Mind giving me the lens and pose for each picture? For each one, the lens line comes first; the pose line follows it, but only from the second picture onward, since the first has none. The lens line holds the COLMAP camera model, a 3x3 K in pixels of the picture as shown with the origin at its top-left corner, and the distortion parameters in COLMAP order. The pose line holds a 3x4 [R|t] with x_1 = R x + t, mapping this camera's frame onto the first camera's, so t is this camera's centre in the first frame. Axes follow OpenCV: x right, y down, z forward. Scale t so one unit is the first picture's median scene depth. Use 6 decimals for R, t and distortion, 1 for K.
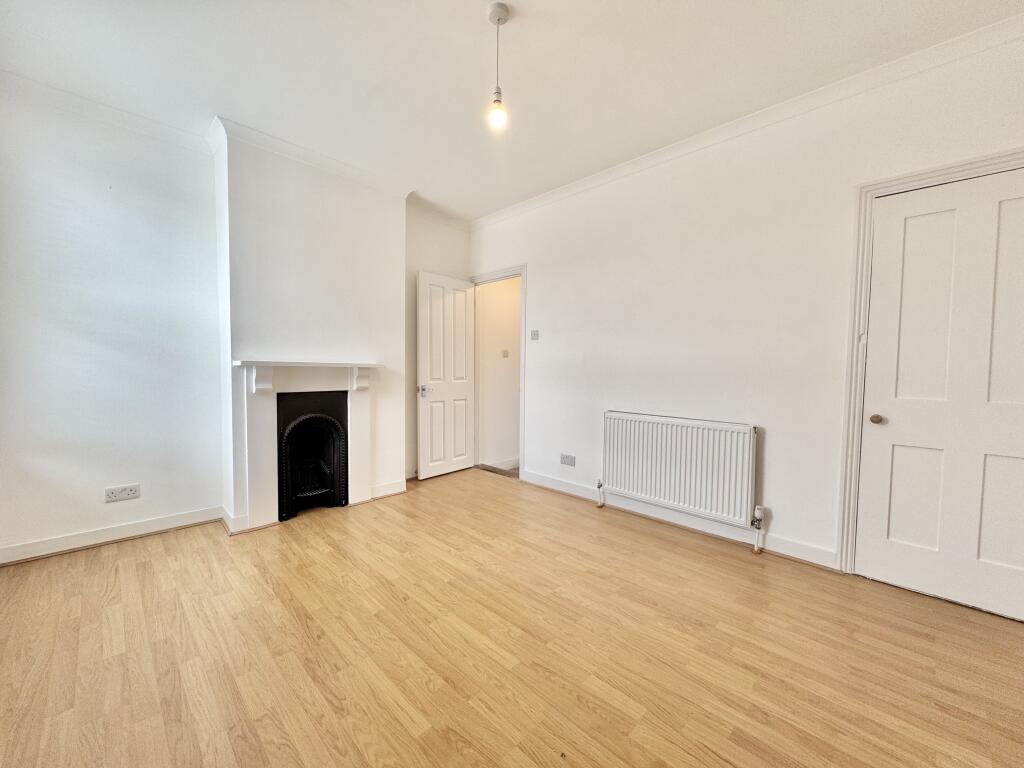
lens RADIAL K [[412.8, 0, 512.8], [0, 412.8, 381.8], [0, 0, 1]] dist [0.002750, -0.000251]
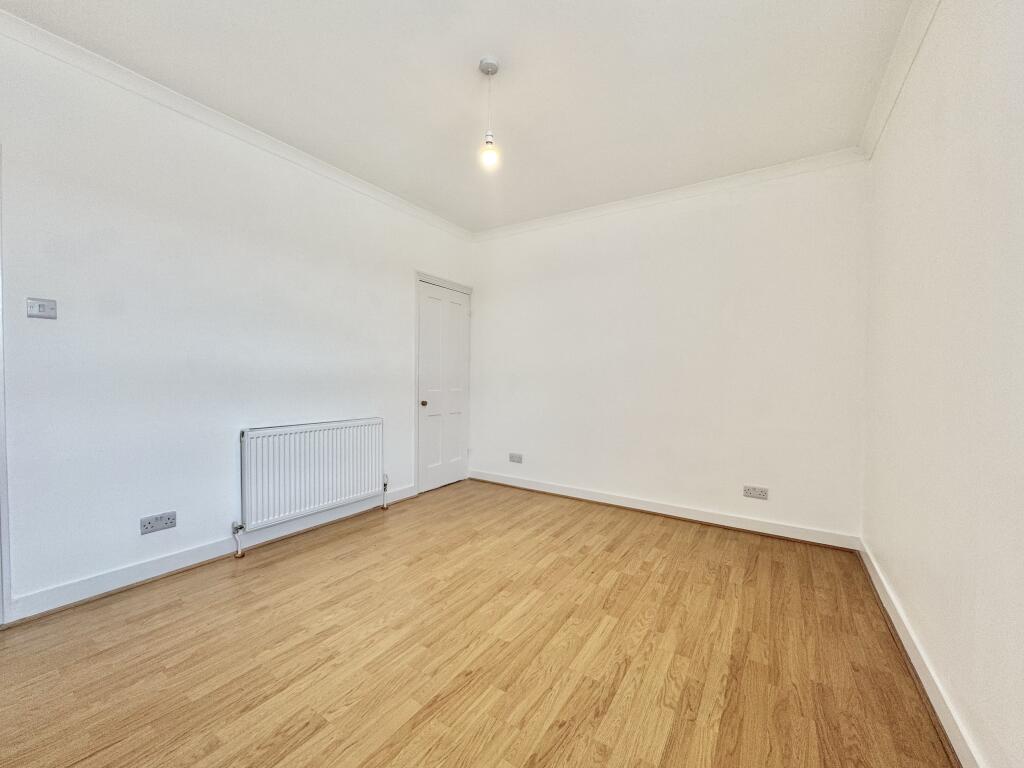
lens RADIAL K [[412.8, 0, 514.0], [0, 412.8, 383.1], [0, 0, 1]] dist [0.002750, -0.000251]
pose [[-0.220038, -0.027086, 0.975115, -1.114505], [0.022561, 0.999206, 0.032847, -0.055985], [-0.975230, 0.029227, -0.219252, 1.155850]]
